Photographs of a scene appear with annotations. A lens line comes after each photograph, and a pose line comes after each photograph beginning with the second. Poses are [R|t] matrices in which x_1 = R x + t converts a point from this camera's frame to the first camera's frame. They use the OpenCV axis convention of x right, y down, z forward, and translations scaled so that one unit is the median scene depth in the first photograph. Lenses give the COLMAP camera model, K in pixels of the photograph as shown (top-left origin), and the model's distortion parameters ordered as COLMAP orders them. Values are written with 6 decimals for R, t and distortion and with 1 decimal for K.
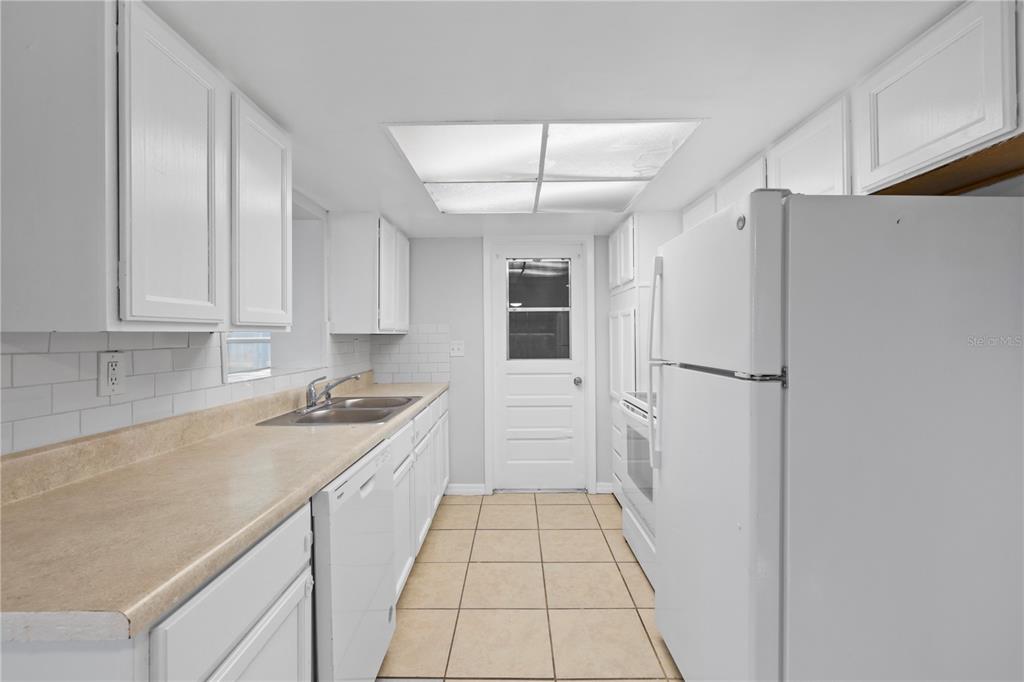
lens RADIAL K [[434.4, 0, 514.3], [0, 434.4, 338.1], [0, 0, 1]] dist [-0.001461, 0.000012]
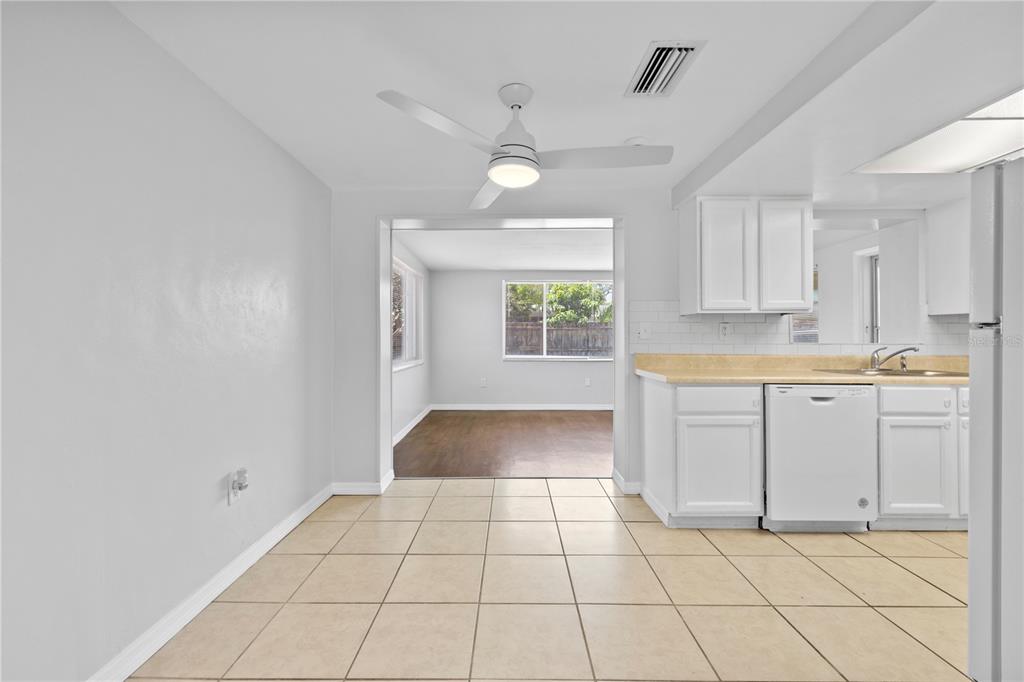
lens RADIAL K [[434.4, 0, 514.3], [0, 434.4, 338.1], [0, 0, 1]] dist [-0.001461, 0.000012]
pose [[0.025210, 0.004379, -0.999673, 1.301050], [-0.005233, 0.999977, 0.004249, 0.096772], [0.999668, 0.005124, 0.025232, -0.231348]]
